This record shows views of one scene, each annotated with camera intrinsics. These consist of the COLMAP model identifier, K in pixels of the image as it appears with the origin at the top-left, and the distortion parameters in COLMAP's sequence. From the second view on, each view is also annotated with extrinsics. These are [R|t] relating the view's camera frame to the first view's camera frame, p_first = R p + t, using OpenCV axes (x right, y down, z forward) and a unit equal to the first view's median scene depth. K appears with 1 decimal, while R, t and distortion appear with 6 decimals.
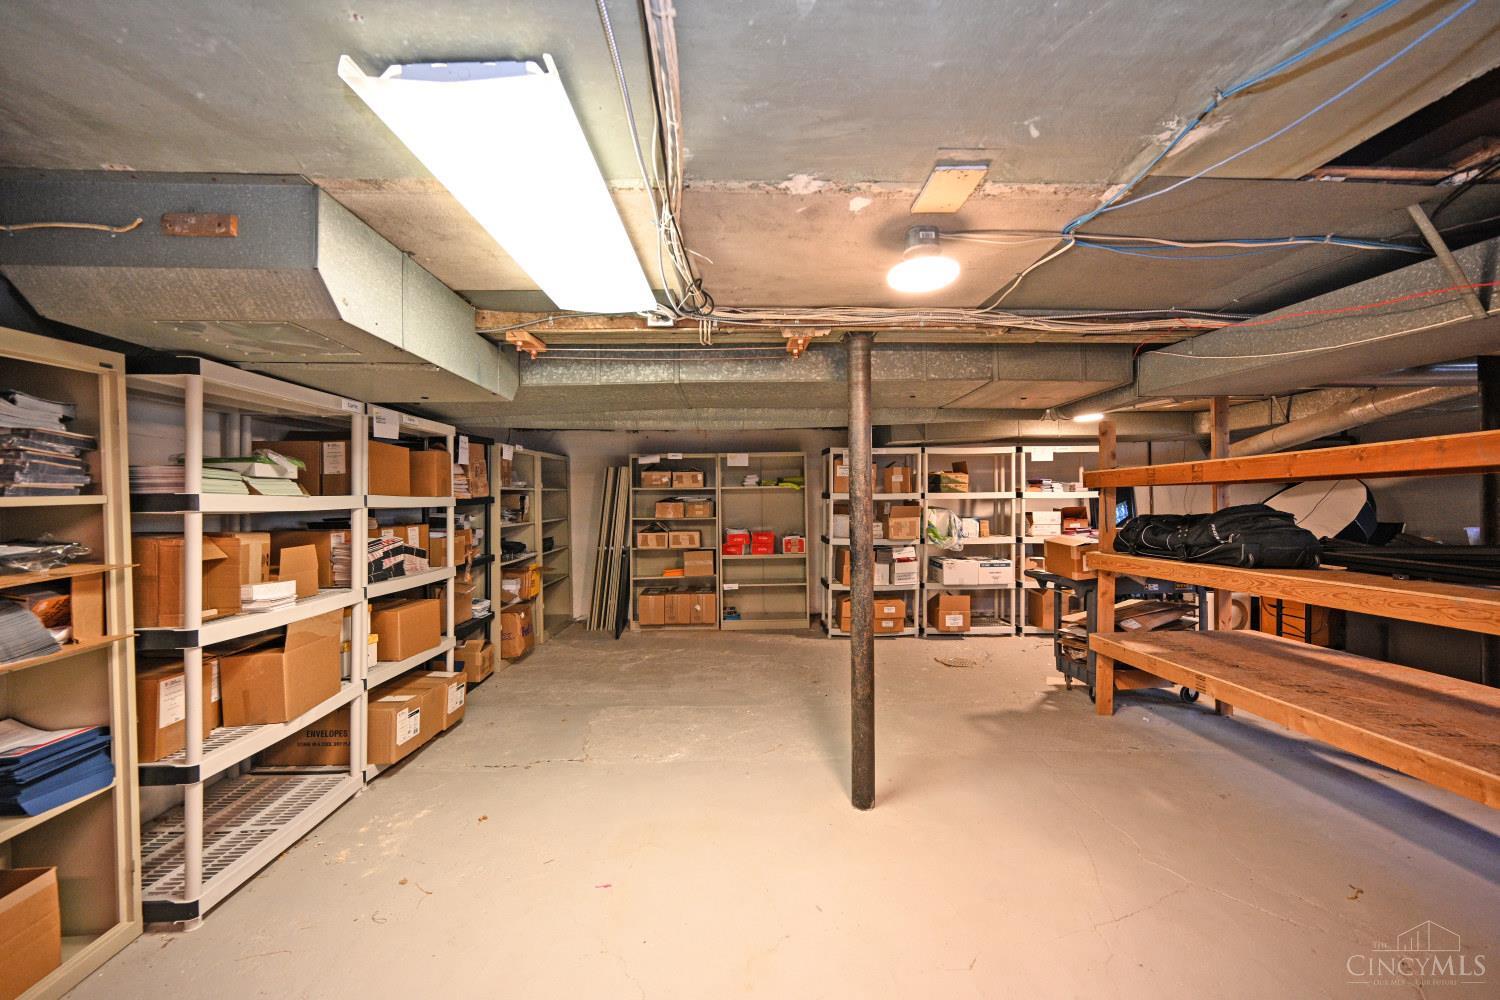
lens RADIAL K [[592.5, 0, 751.8], [0, 592.5, 501.8], [0, 0, 1]] dist [0.001154, -0.000253]
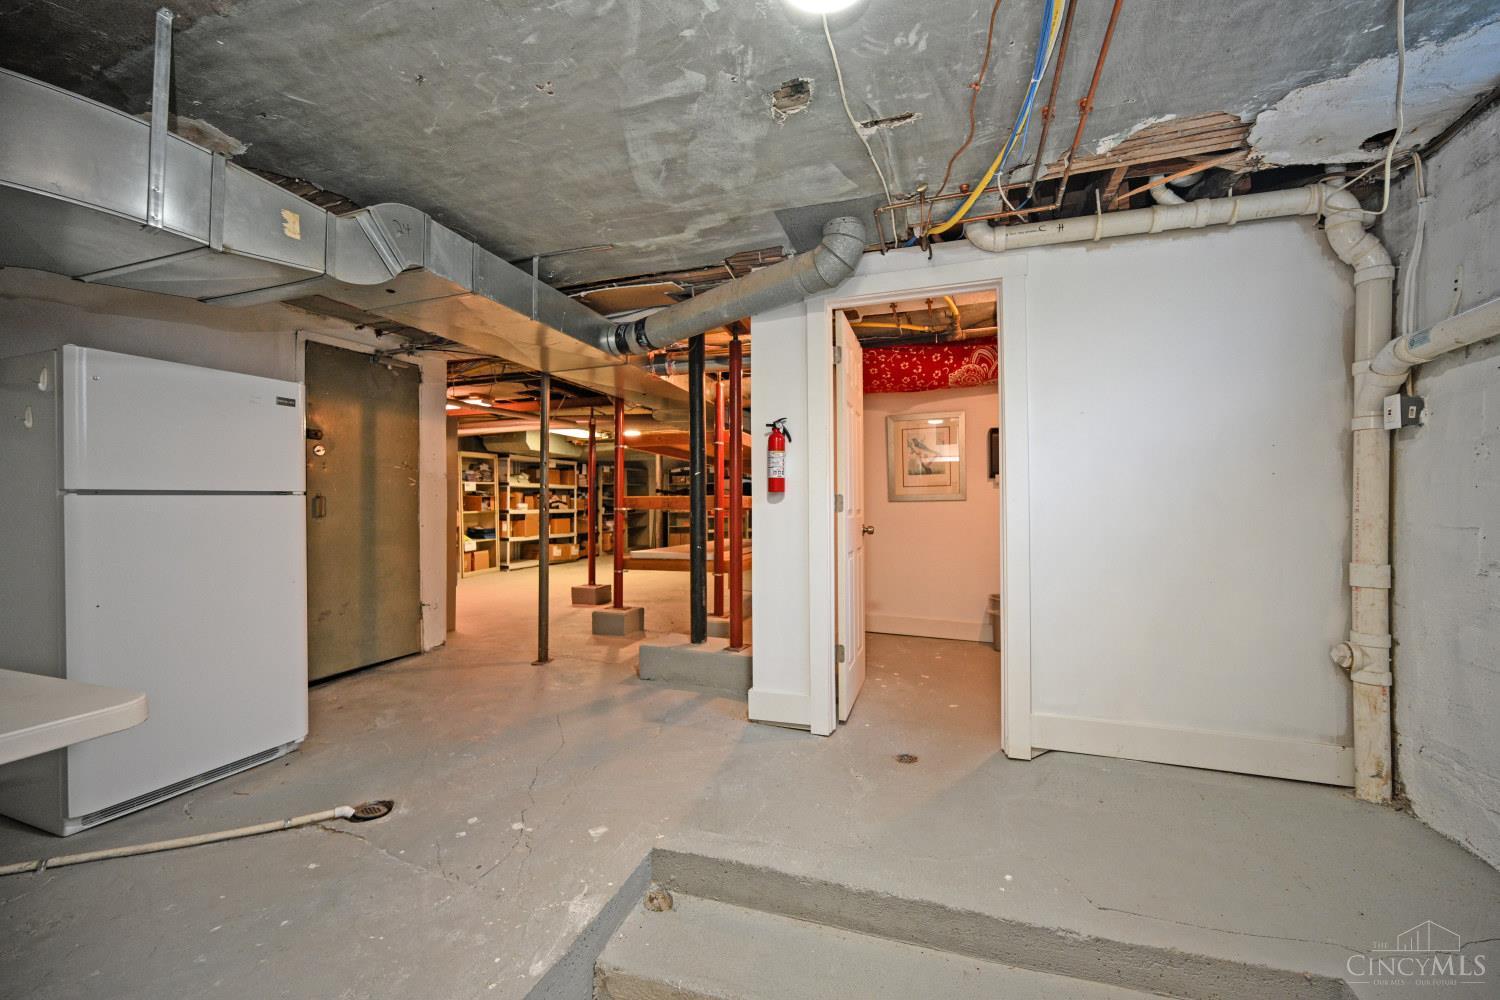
lens RADIAL K [[592.5, 0, 749.7], [0, 592.5, 502.1], [0, 0, 1]] dist [0.001154, -0.000253]
pose [[0.935166, -0.001177, -0.354207, 2.400719], [-0.001928, 0.999963, -0.008413, 0.172471], [0.354204, 0.008551, 0.935129, -2.594571]]
